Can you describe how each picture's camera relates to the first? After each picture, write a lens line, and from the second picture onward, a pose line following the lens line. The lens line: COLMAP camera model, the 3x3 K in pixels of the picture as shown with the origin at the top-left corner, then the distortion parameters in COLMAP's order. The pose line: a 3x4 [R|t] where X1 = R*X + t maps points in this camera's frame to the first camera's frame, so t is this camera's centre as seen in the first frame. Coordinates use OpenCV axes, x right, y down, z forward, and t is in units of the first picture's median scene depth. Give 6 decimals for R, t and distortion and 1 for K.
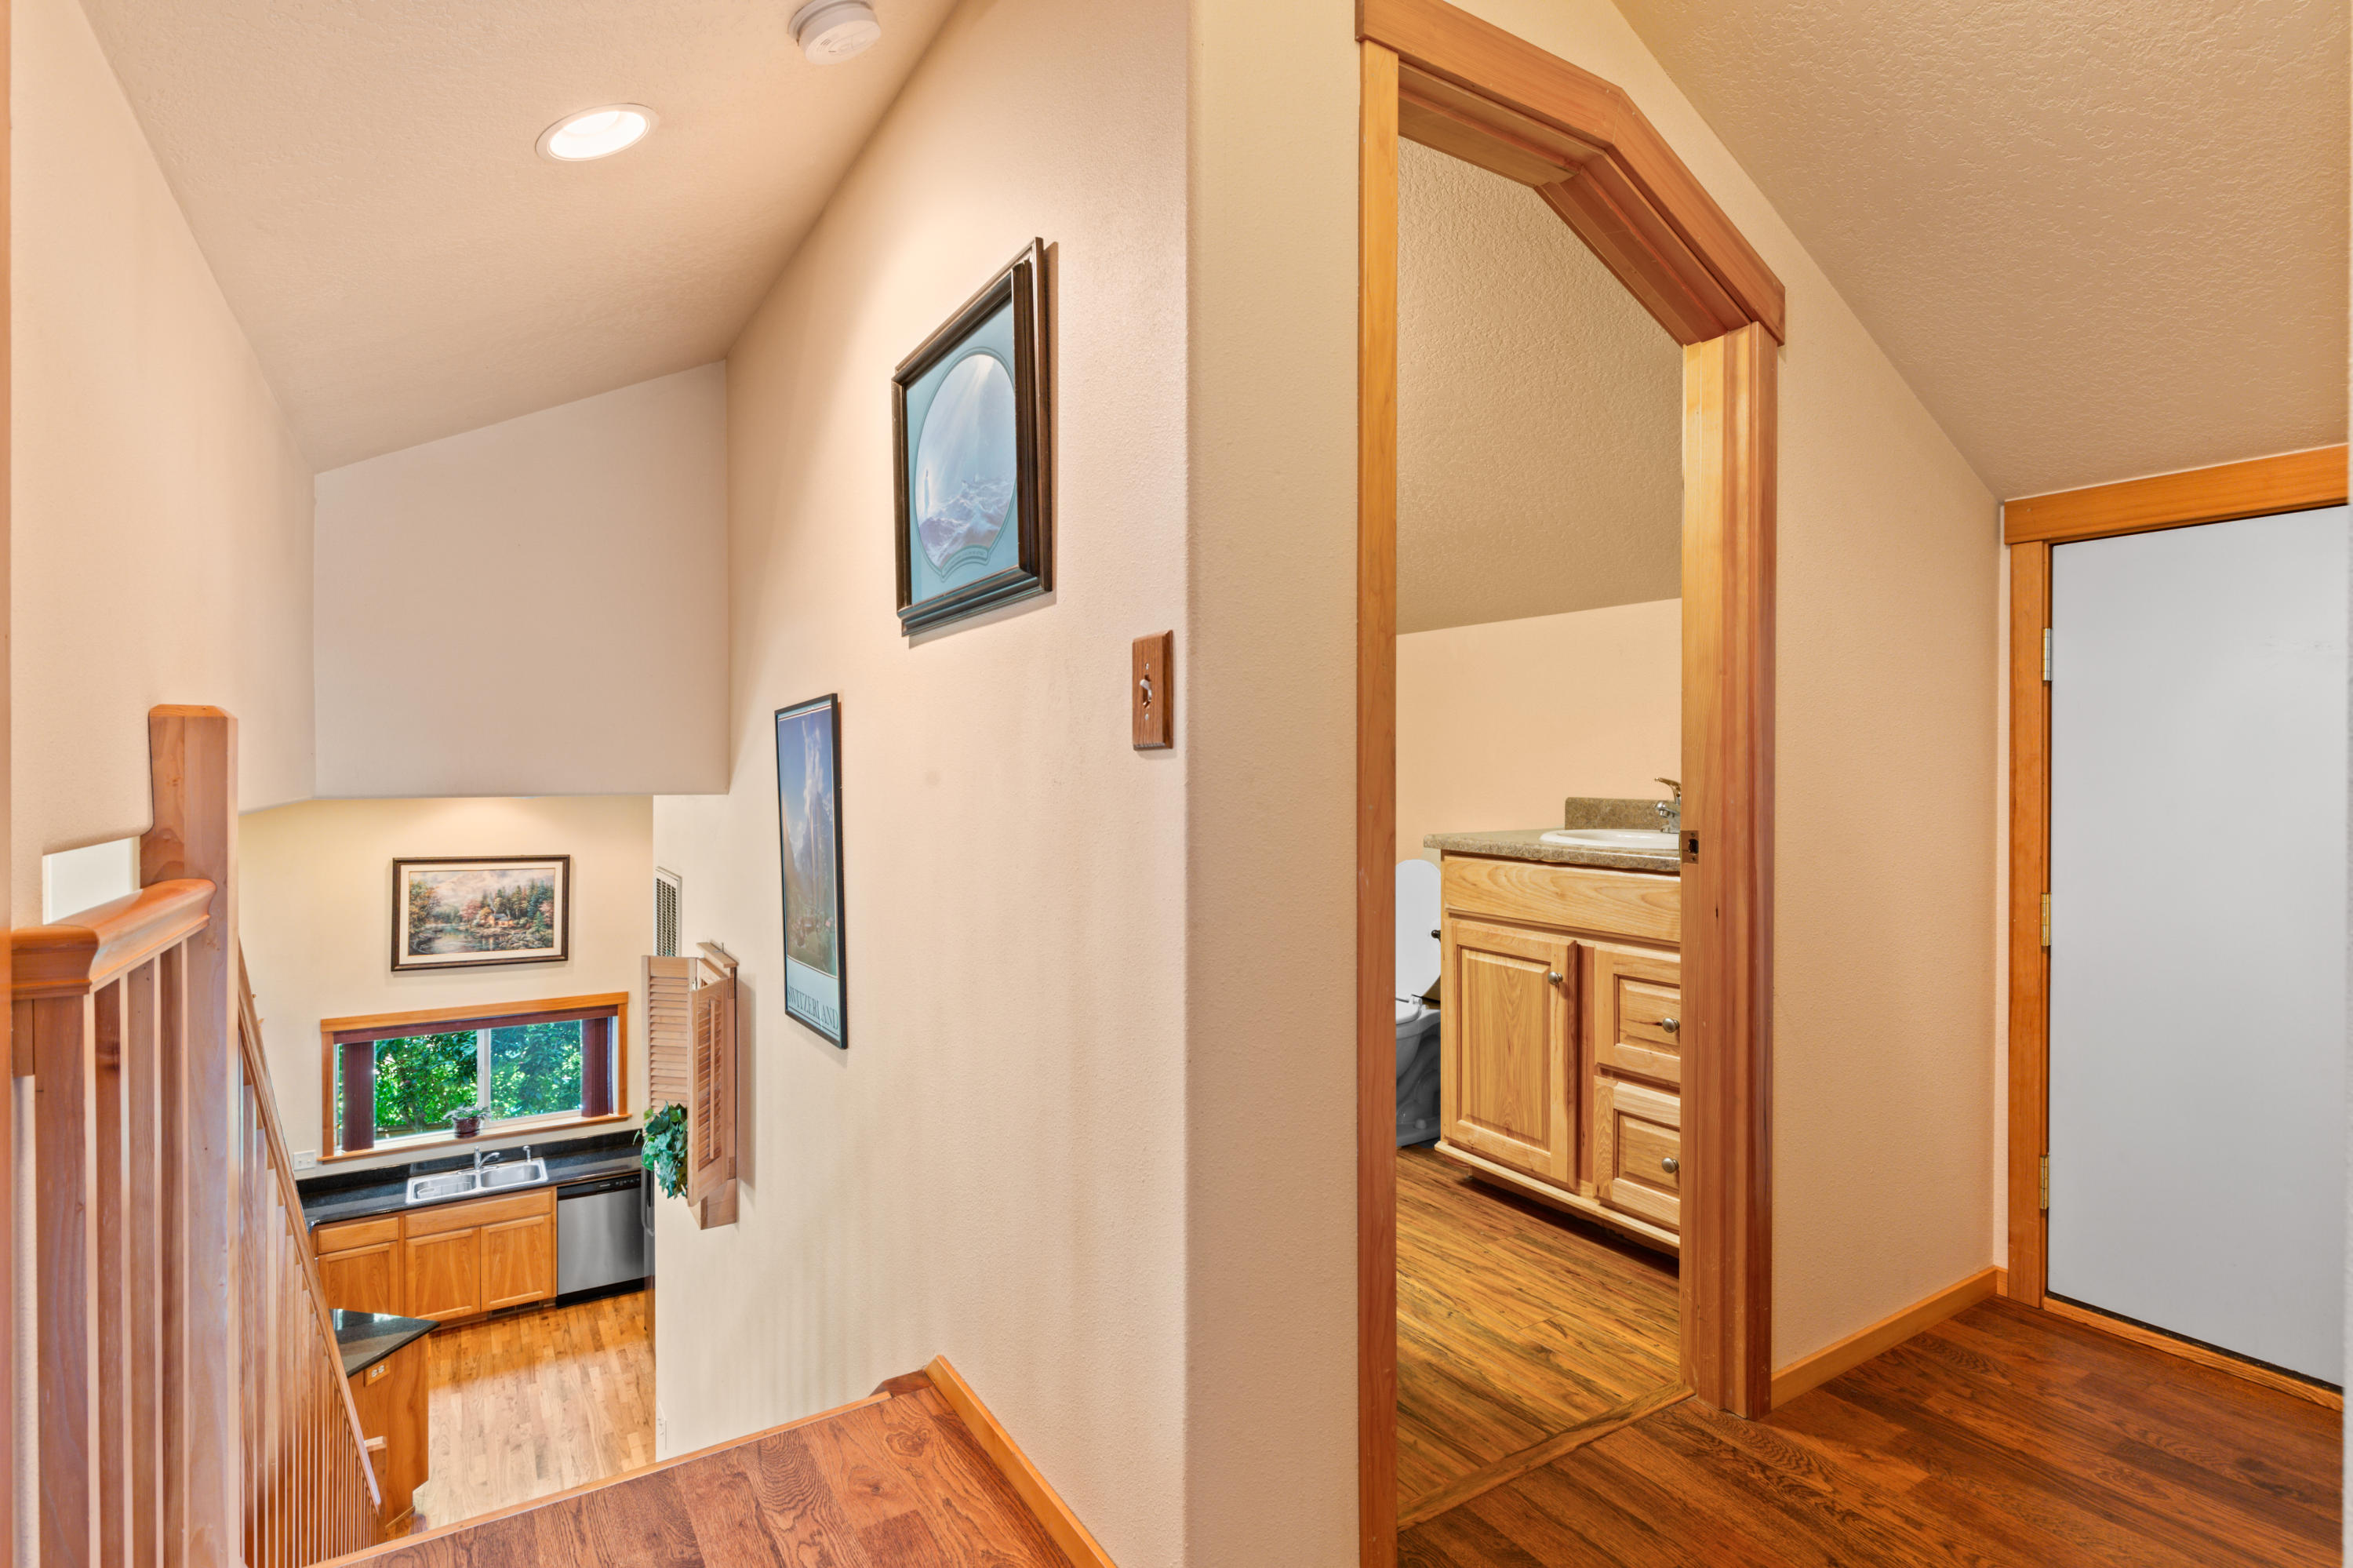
lens RADIAL K [[1156.9, 0, 1181.0], [0, 1156.9, 778.3], [0, 0, 1]] dist [0.000247, 0.000919]
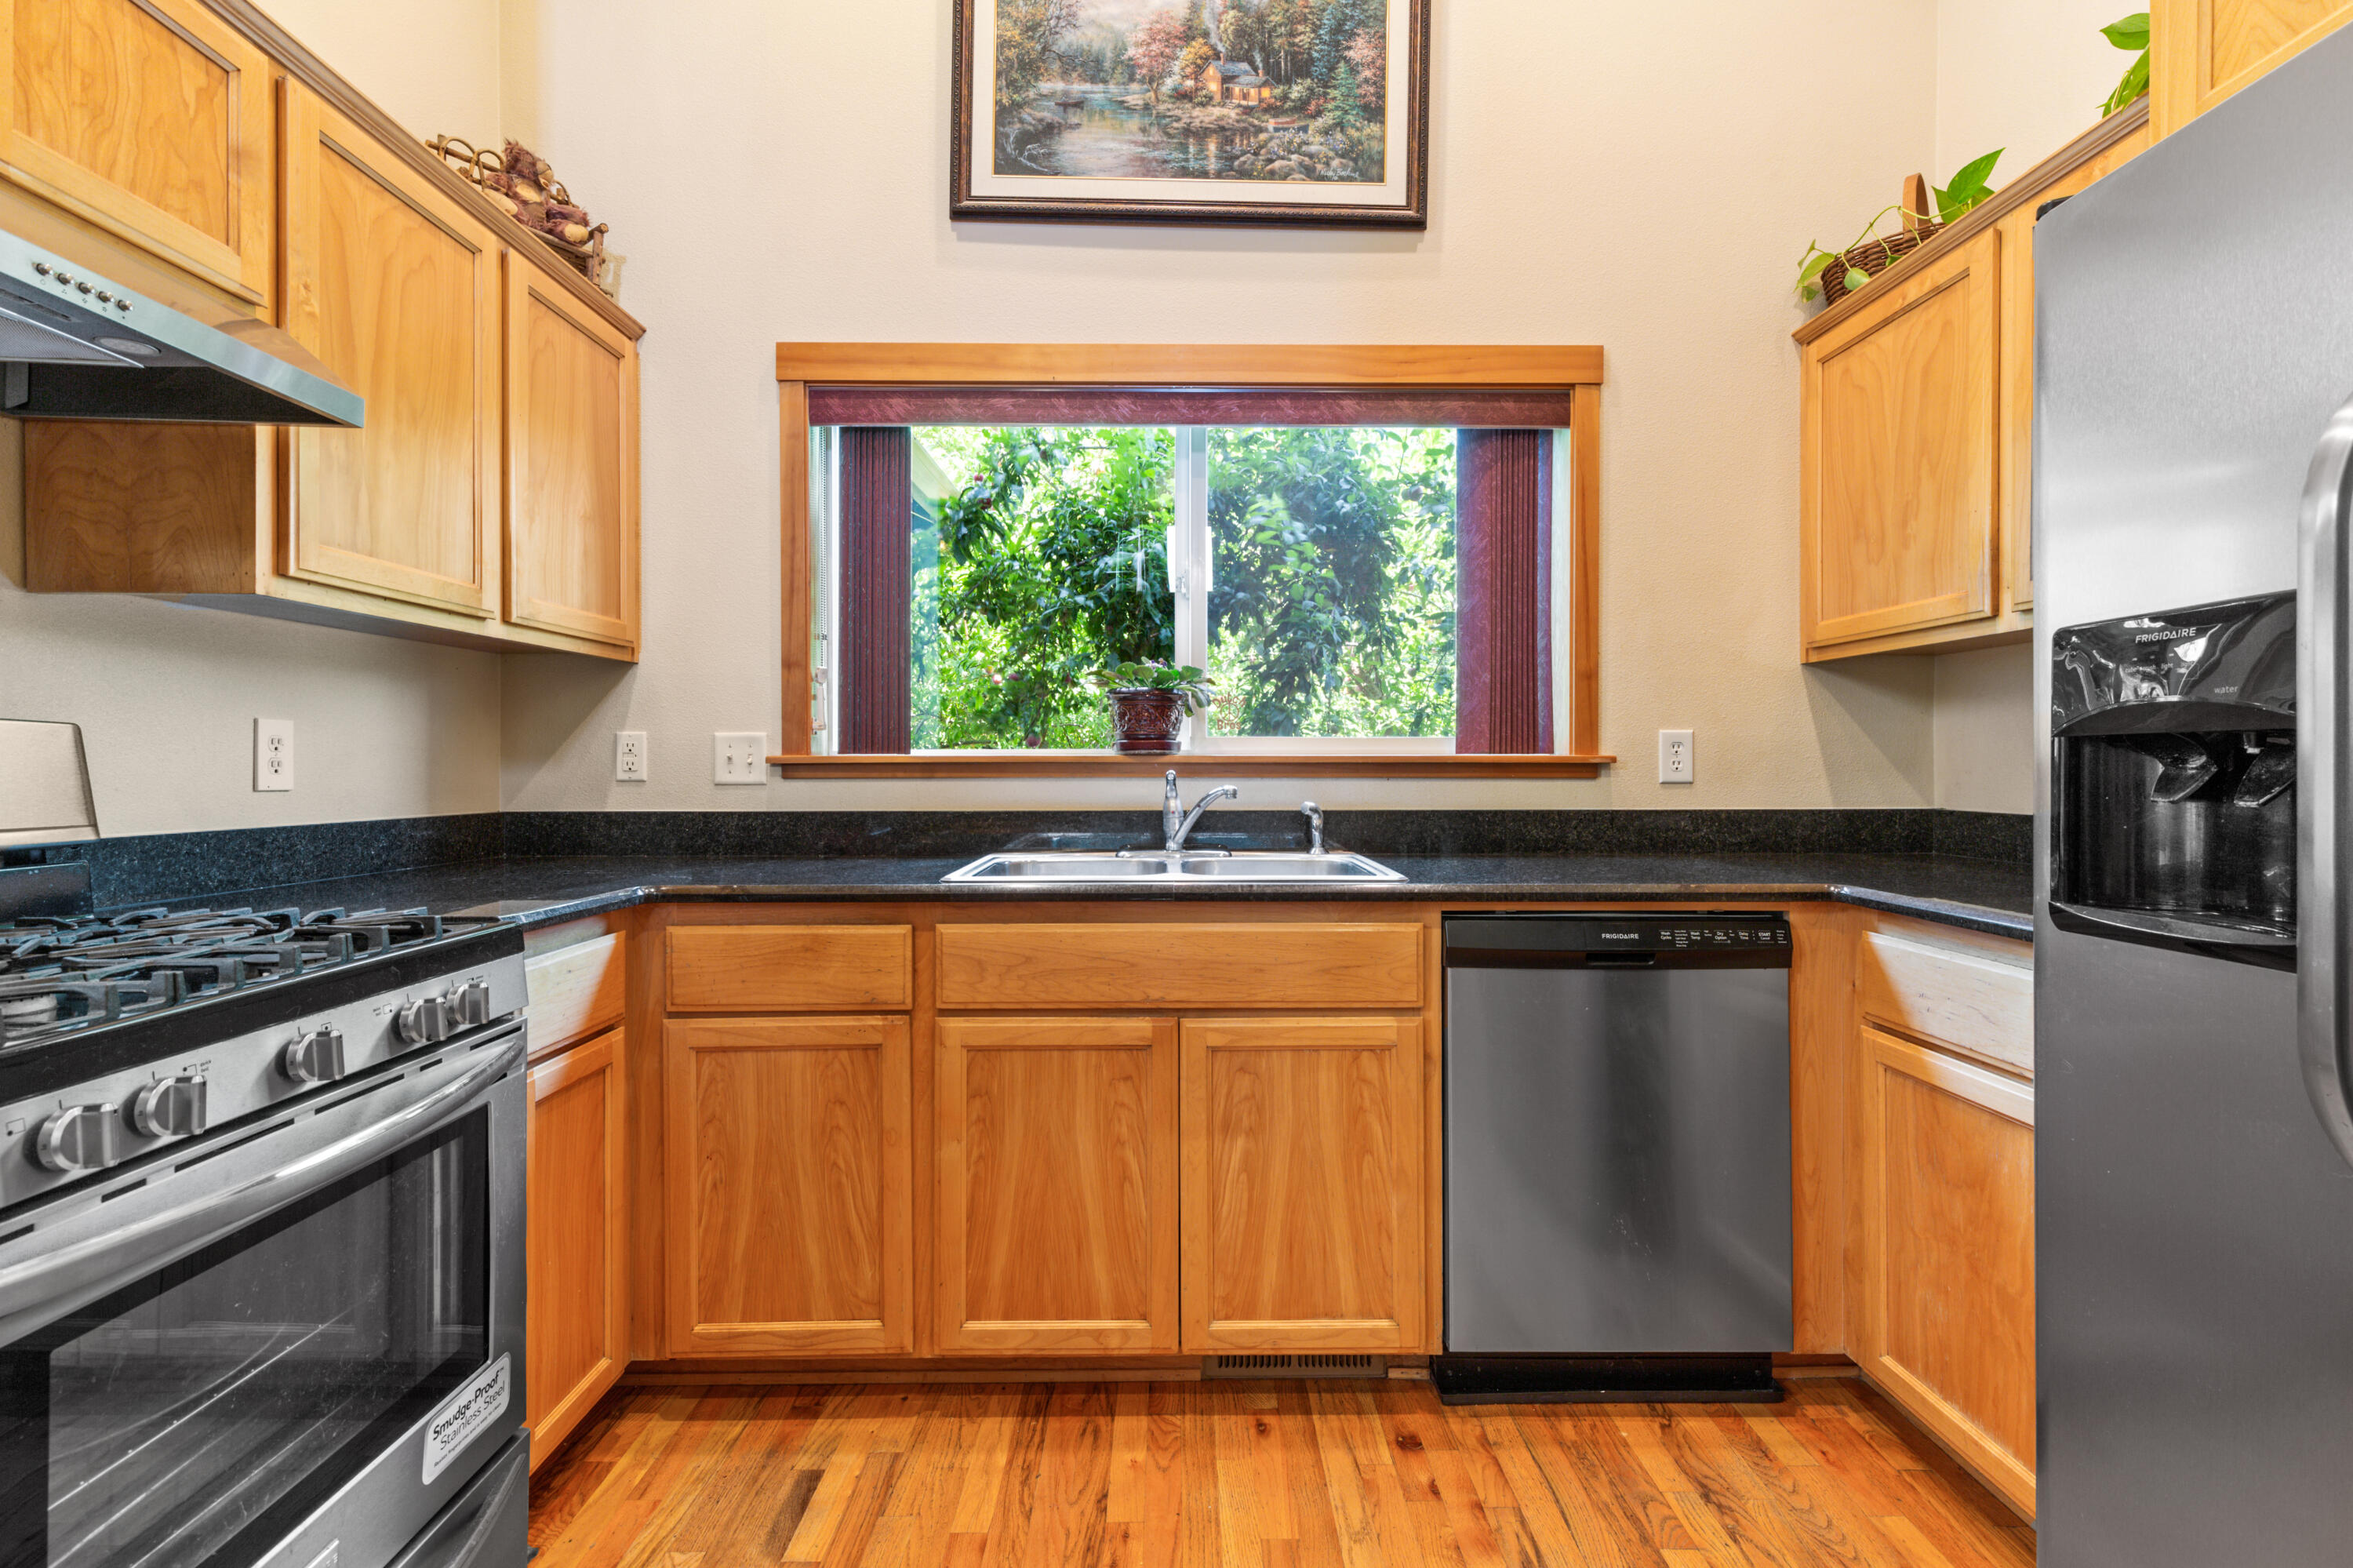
lens RADIAL K [[1063.3, 0, 1182.3], [0, 1063.3, 764.1], [0, 0, 1]] dist [0.006468, -0.000588]
pose [[0.851797, -0.002984, -0.523864, -0.465291], [-0.001589, 0.999964, -0.008279, 0.322147], [0.523870, 0.007885, 0.851762, 0.772569]]
